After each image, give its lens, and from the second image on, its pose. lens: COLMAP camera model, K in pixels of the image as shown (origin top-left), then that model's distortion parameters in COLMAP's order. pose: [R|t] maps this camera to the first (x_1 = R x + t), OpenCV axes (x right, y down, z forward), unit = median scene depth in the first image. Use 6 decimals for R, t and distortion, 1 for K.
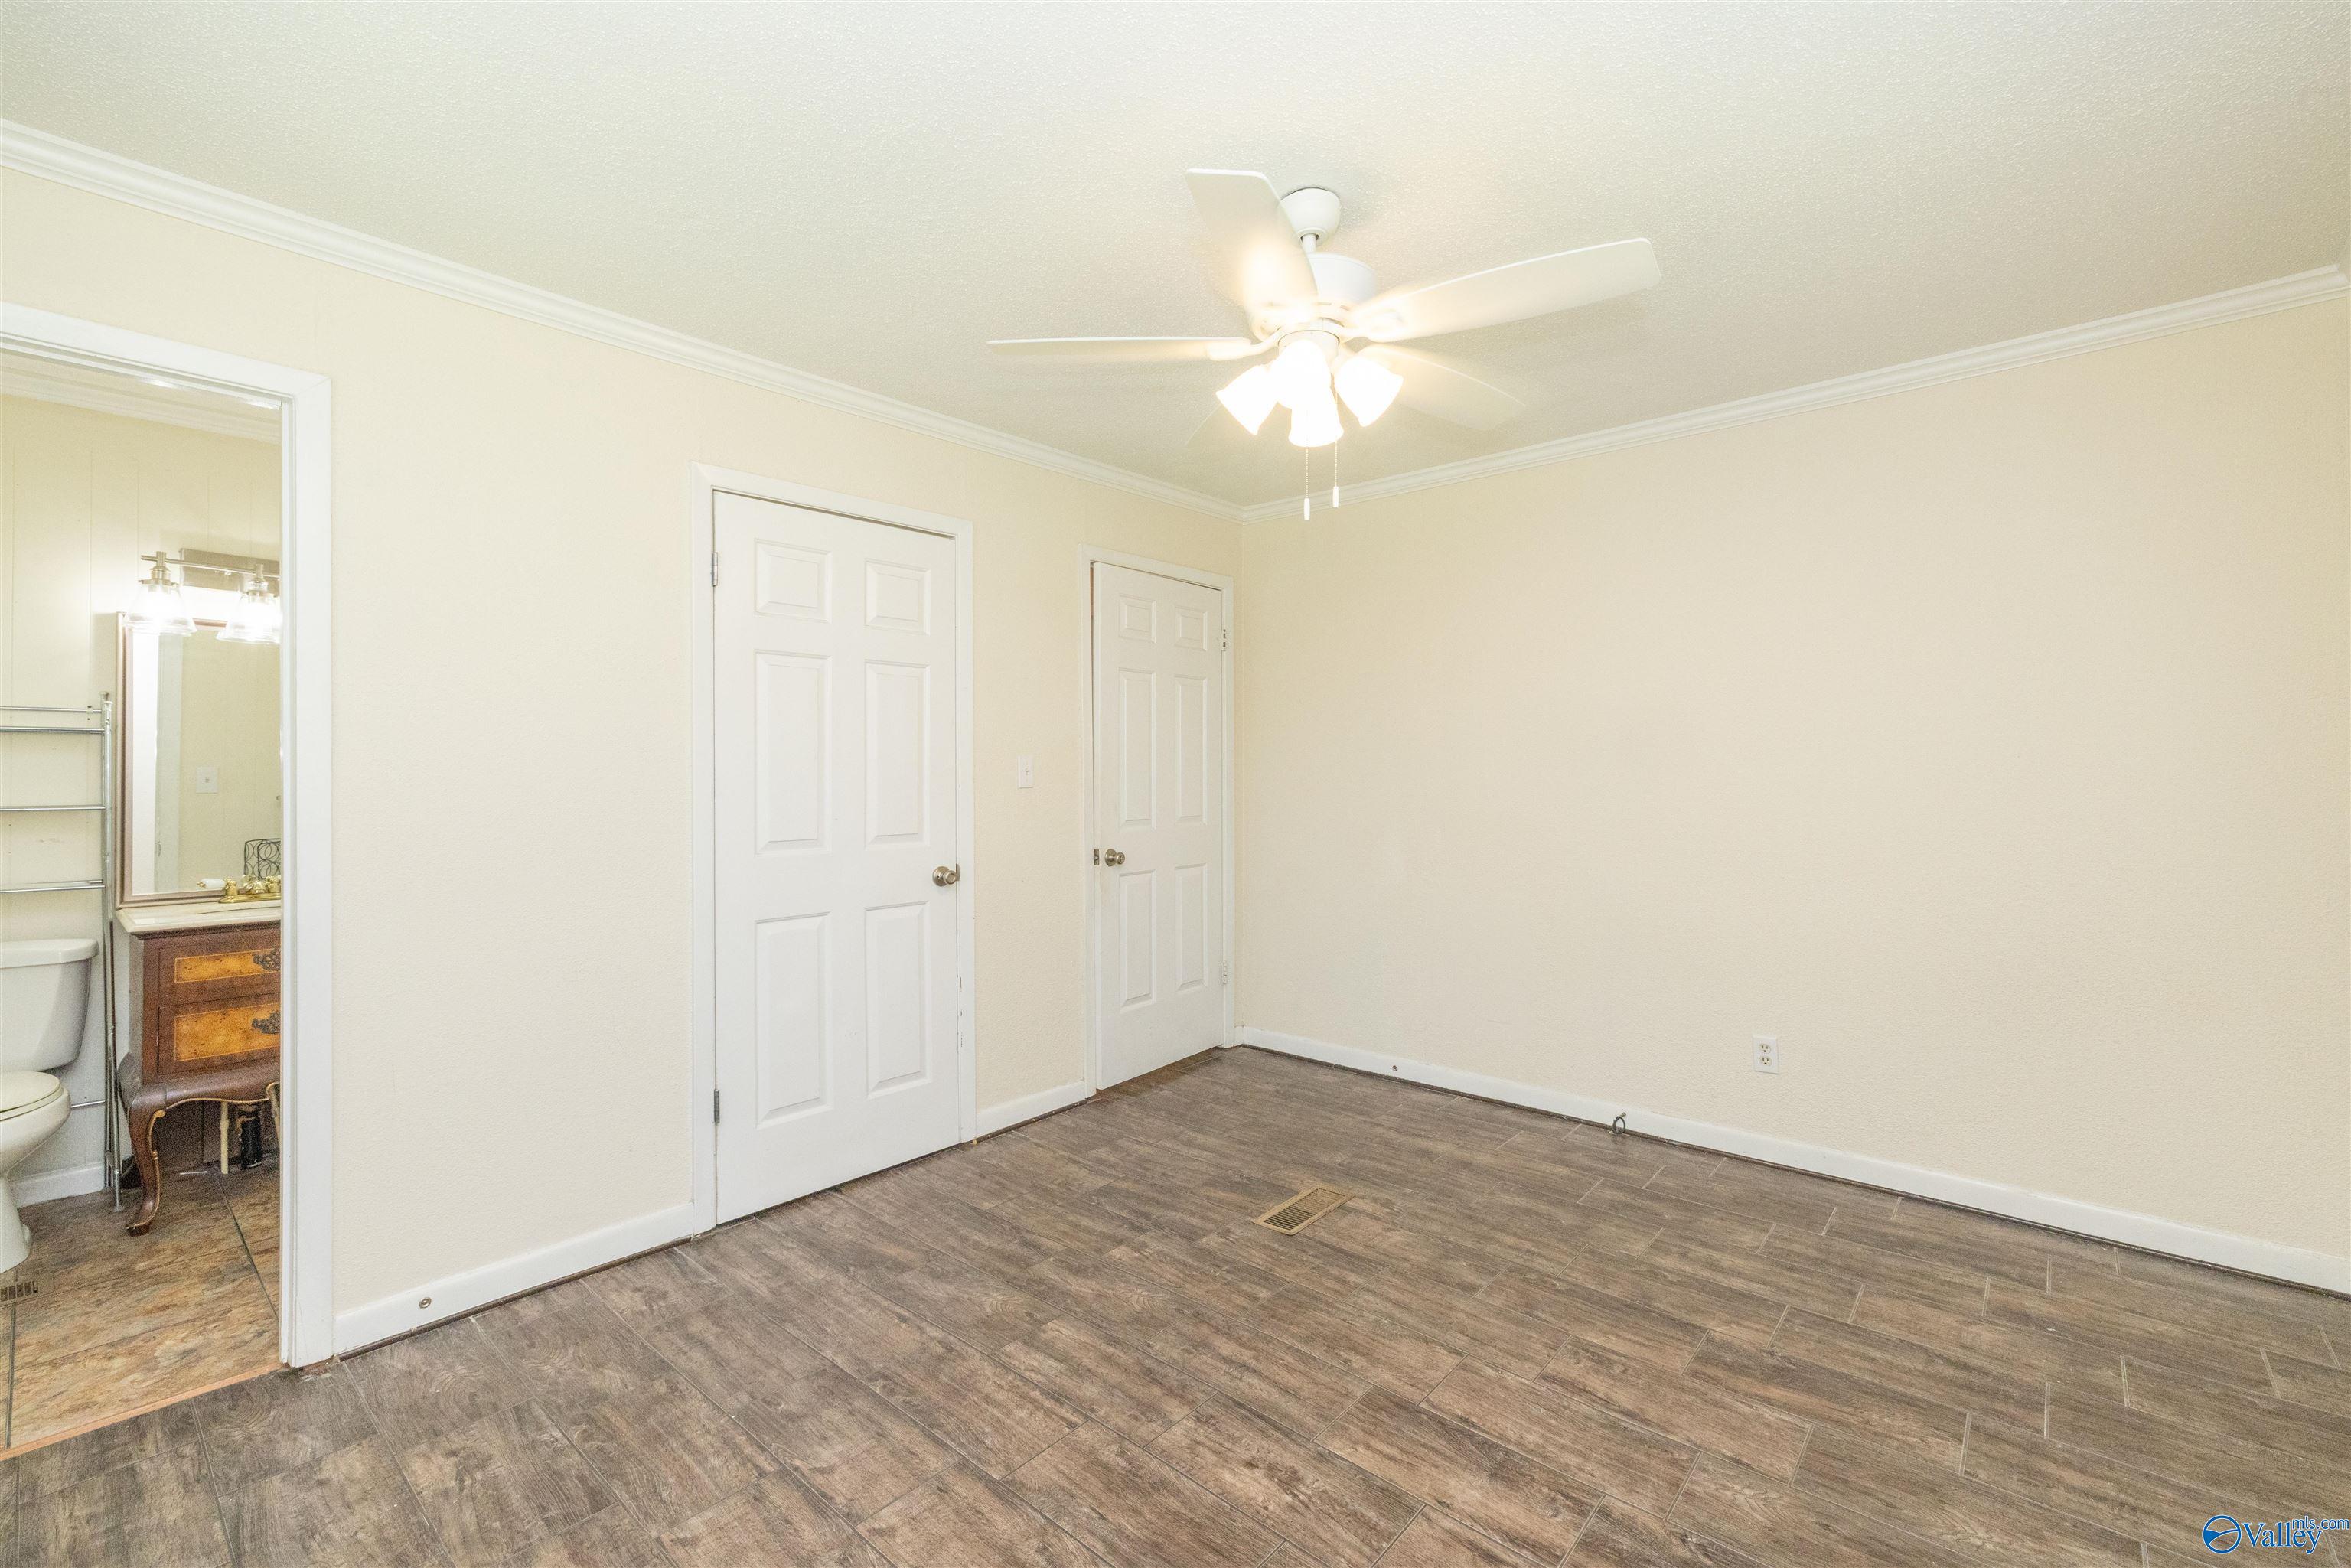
lens RADIAL K [[1003.2, 0, 1168.5], [0, 1003.2, 765.2], [0, 0, 1]] dist [0.000294, 0.000175]
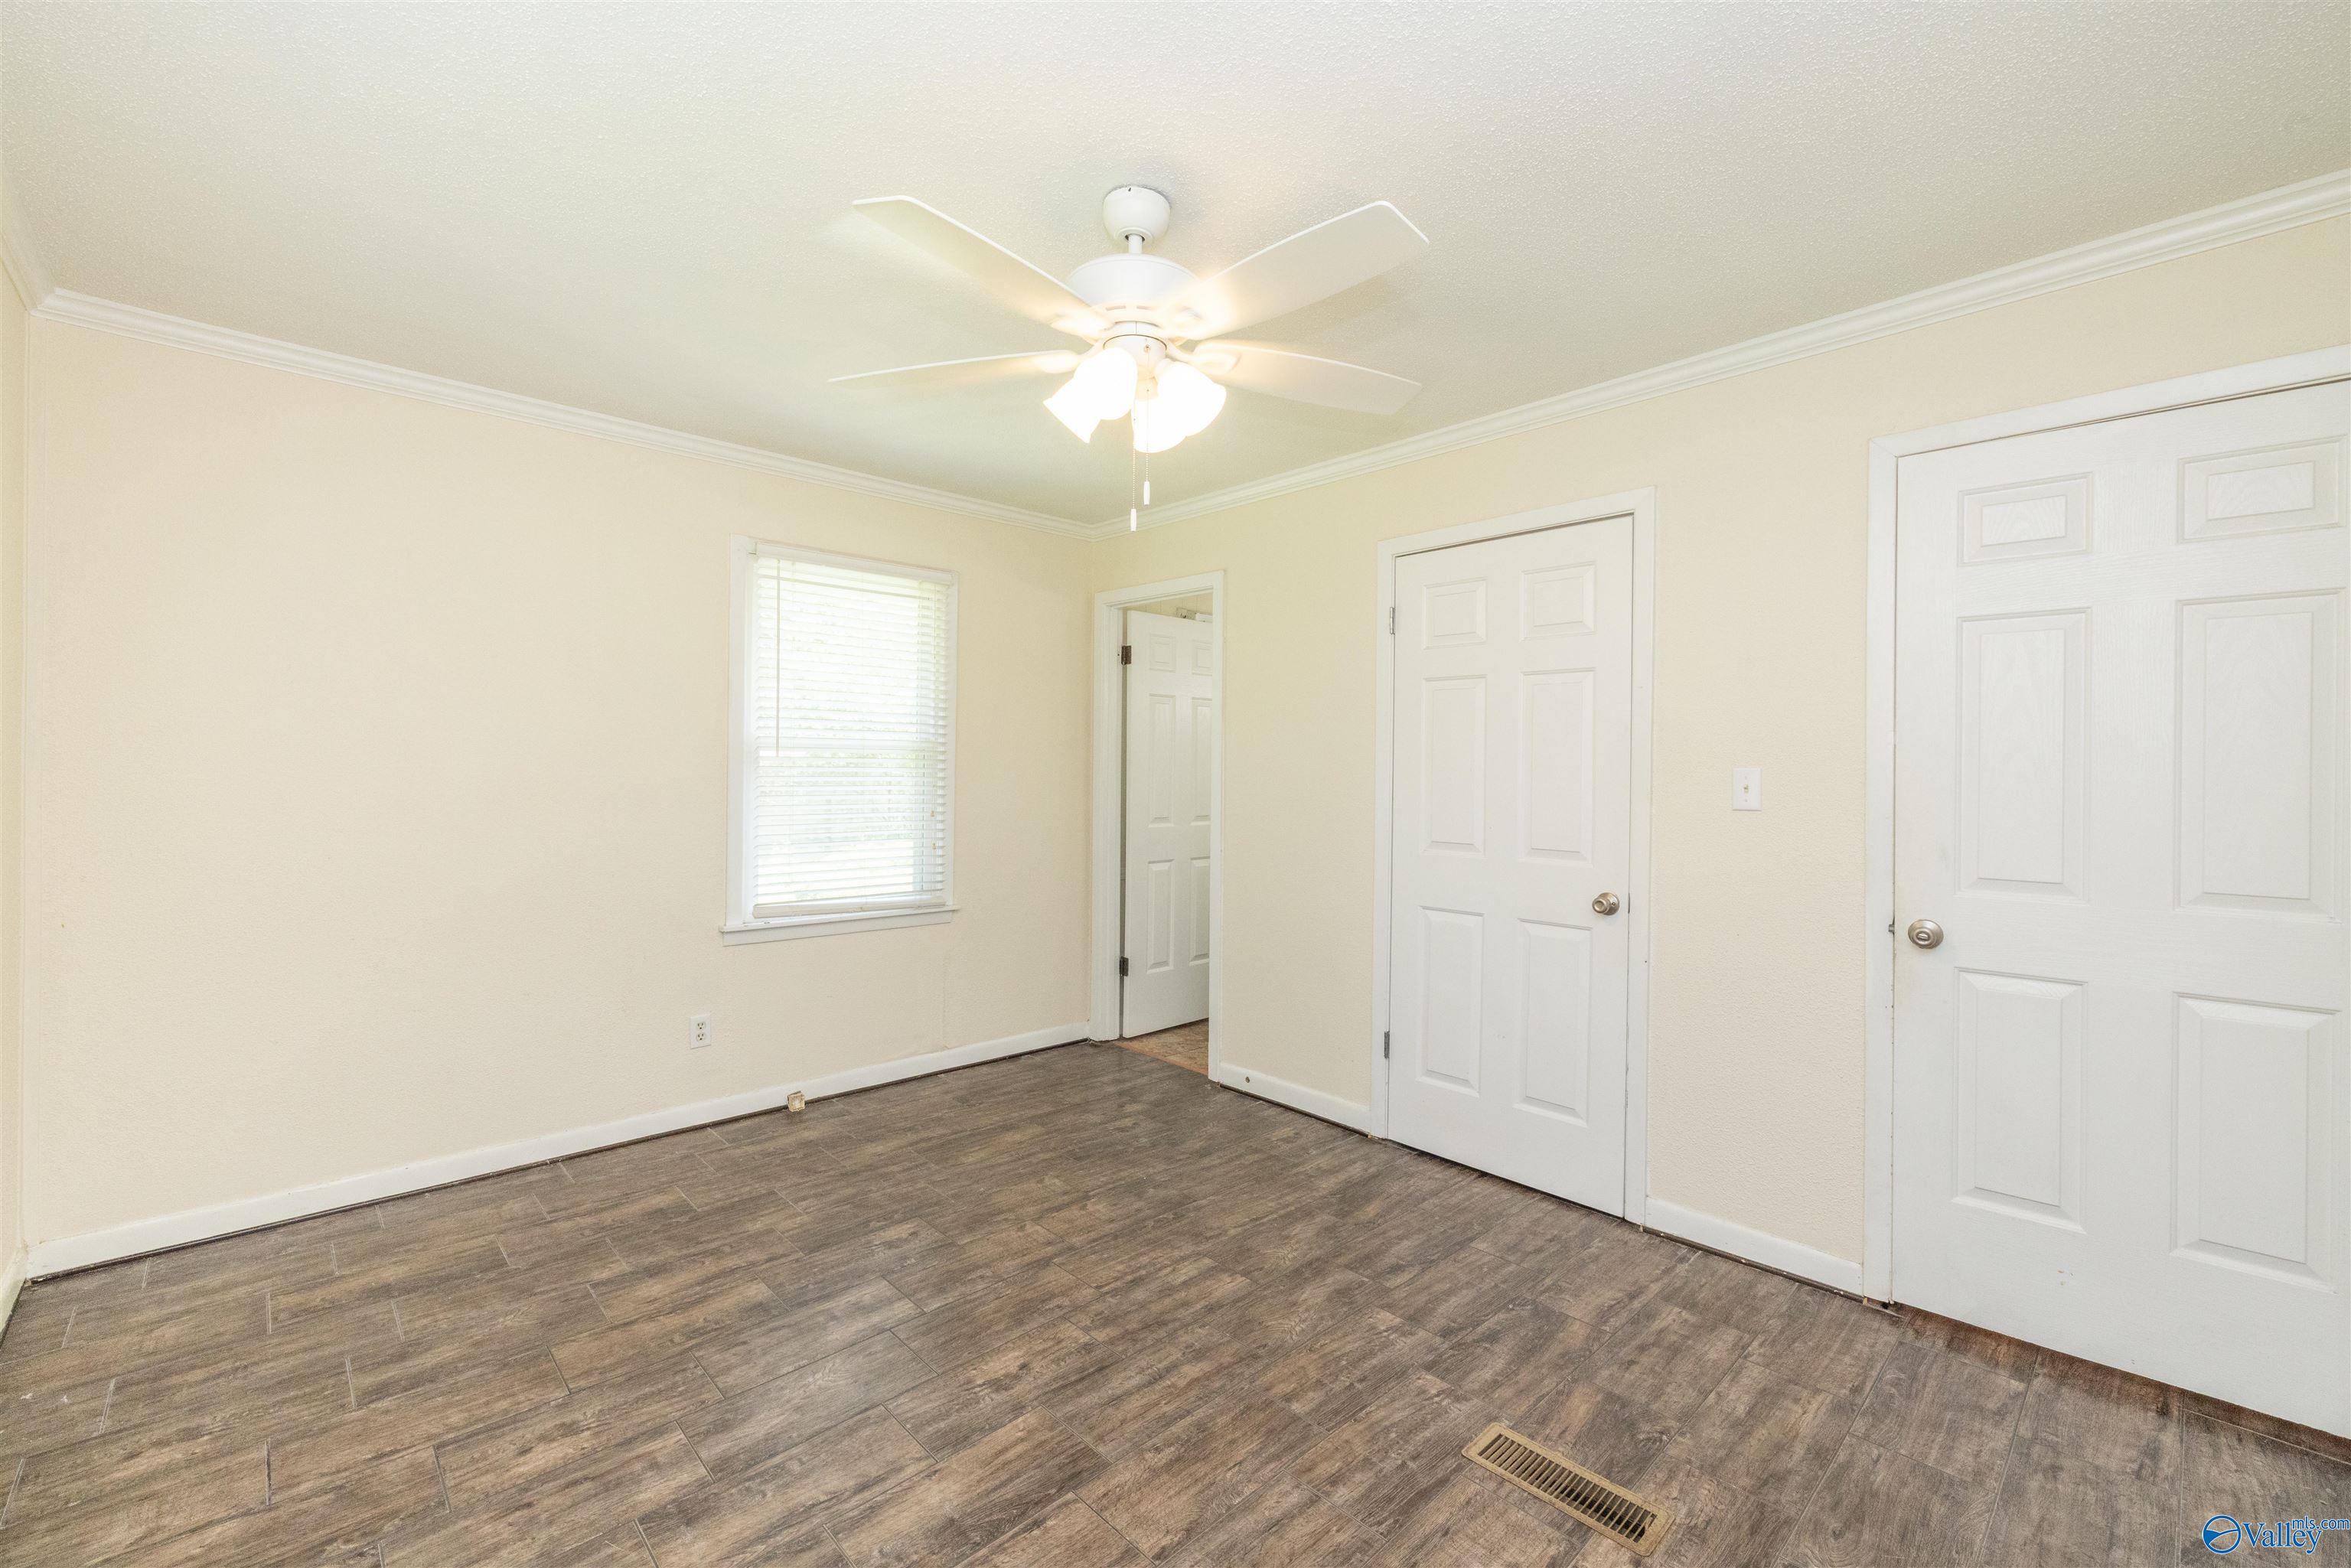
lens RADIAL K [[976.2, 0, 1171.3], [0, 976.2, 768.0], [0, 0, 1]] dist [-0.000534, 0.000486]
pose [[-0.088907, 0.003929, -0.996032, 1.017430], [-0.002383, 0.999989, 0.004157, -0.018203], [0.996037, 0.002743, -0.088897, 1.062191]]
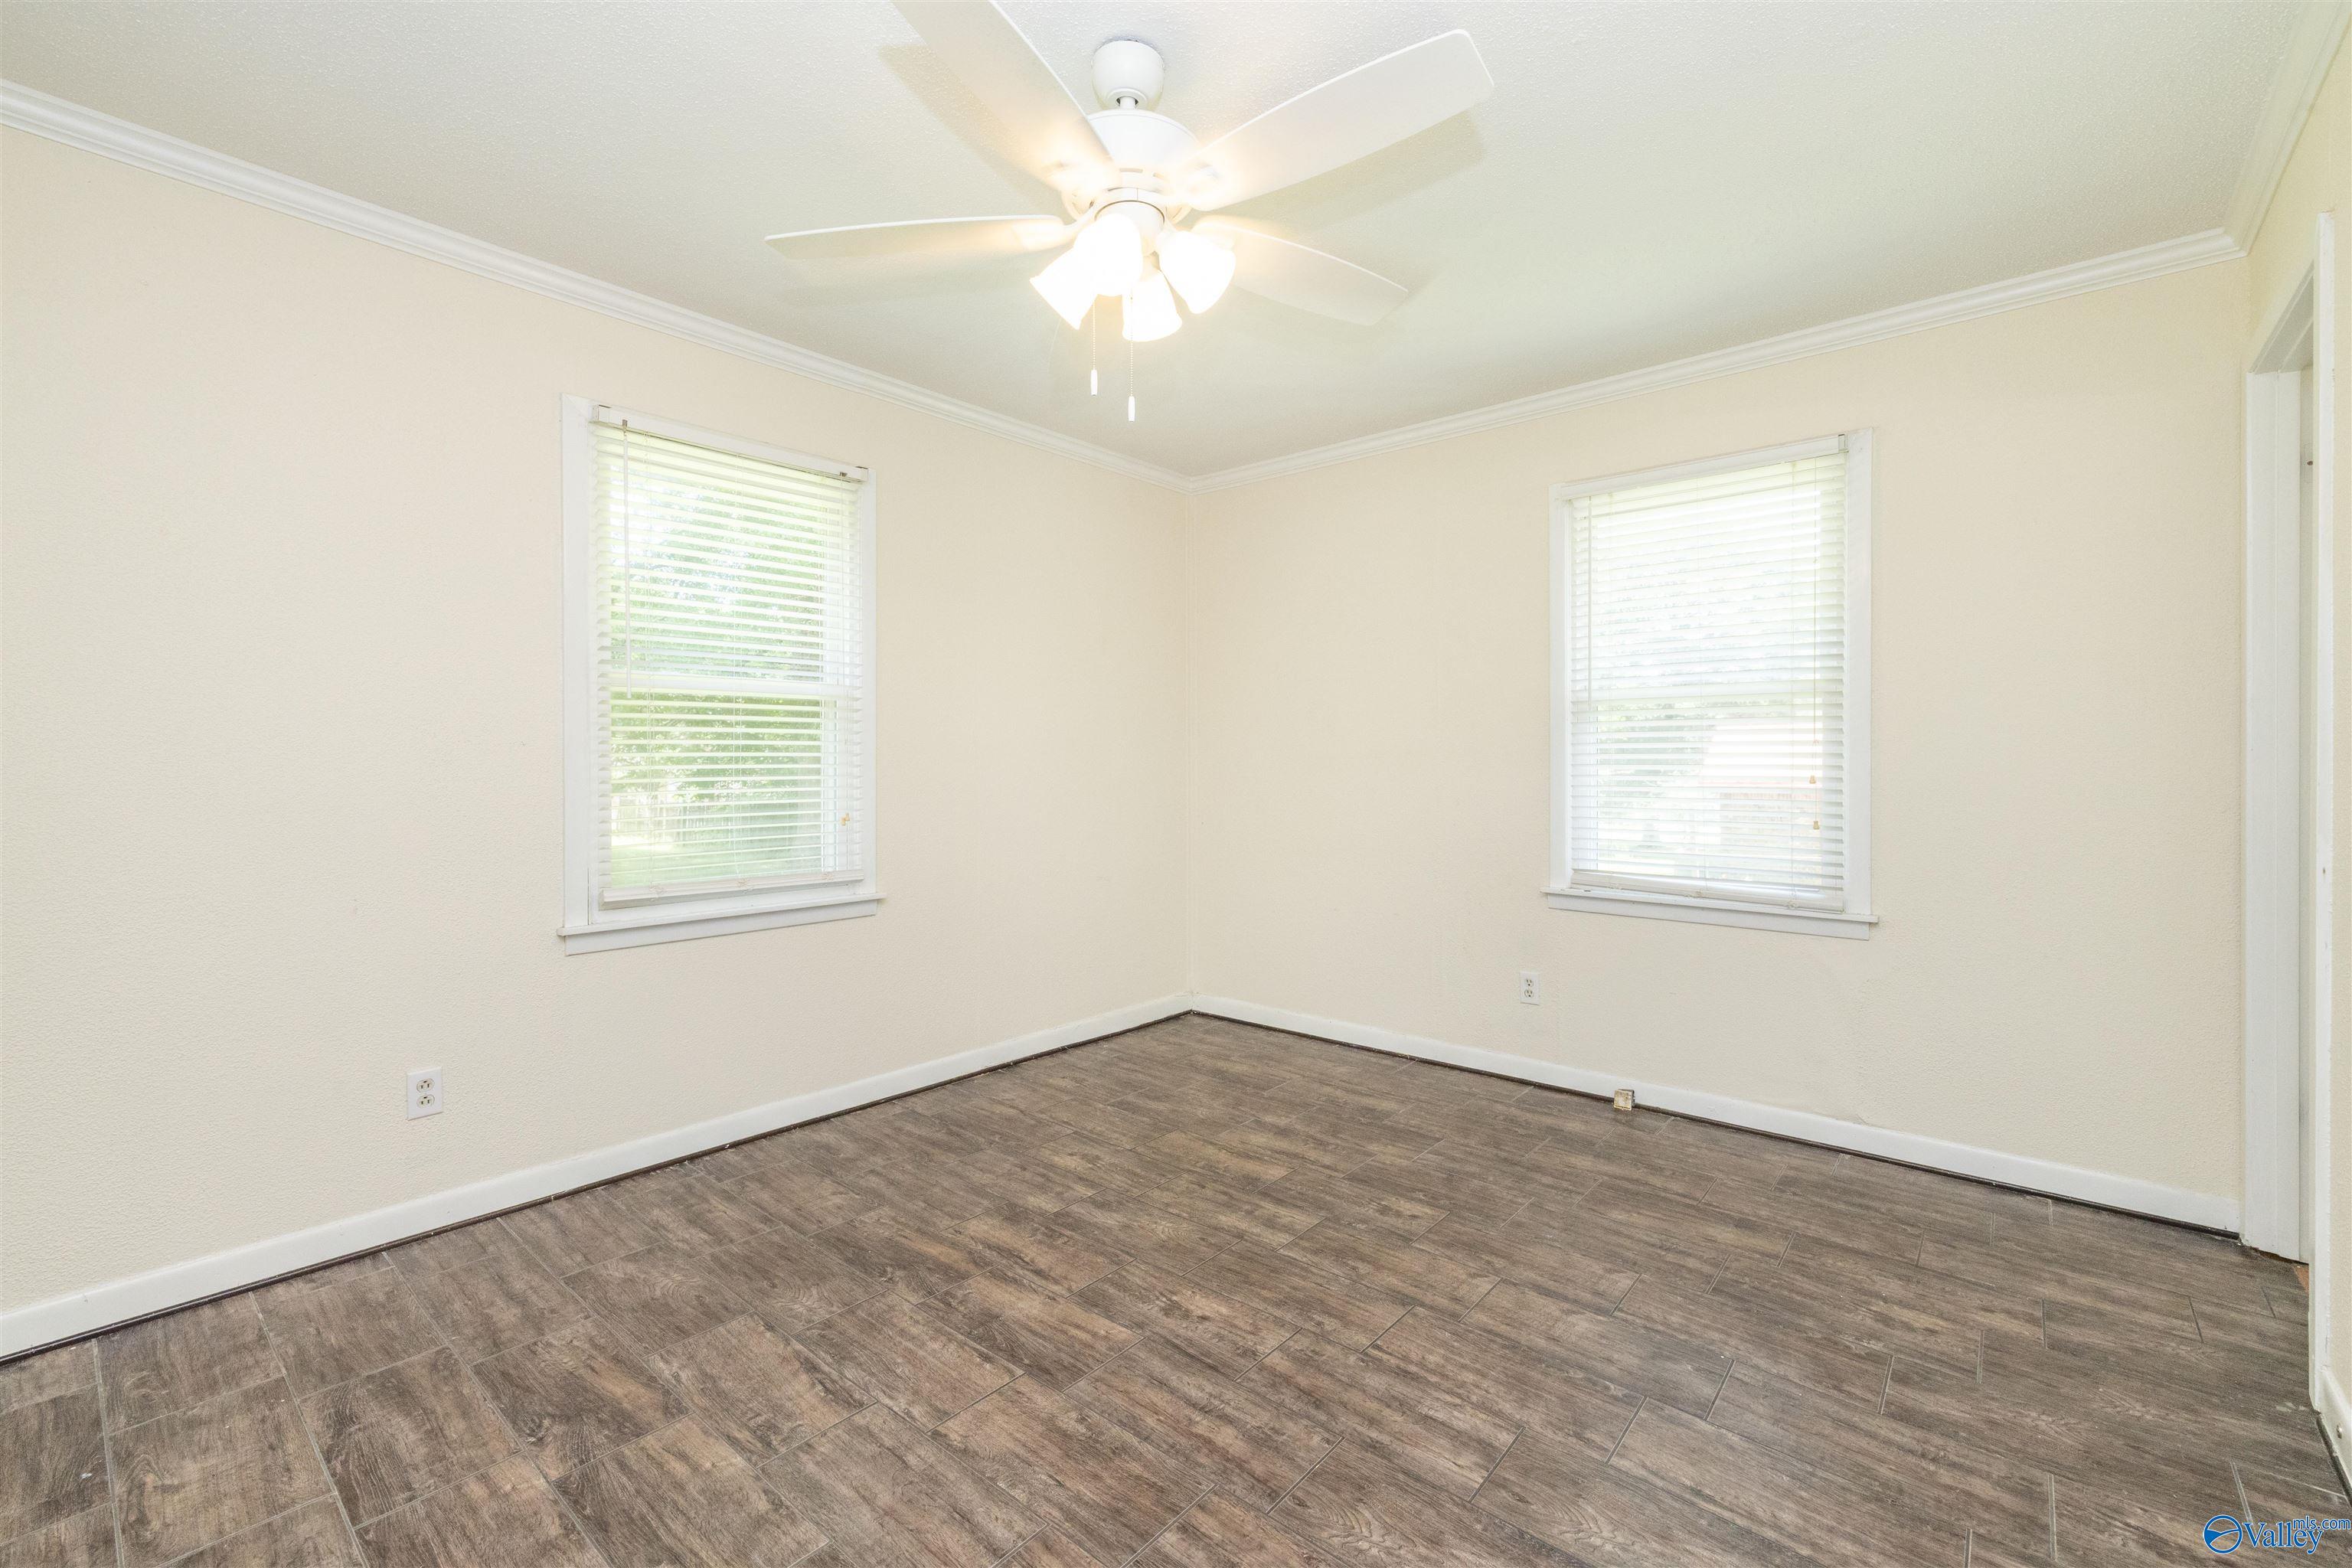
lens RADIAL K [[985.9, 0, 1174.5], [0, 985.9, 771.2], [0, 0, 1]] dist [-0.000817, 0.000687]
pose [[-0.999808, 0.004460, -0.019066, 0.111537], [0.004459, 0.999990, 0.000106, 0.060973], [0.019066, 0.000021, -0.999818, 1.766287]]
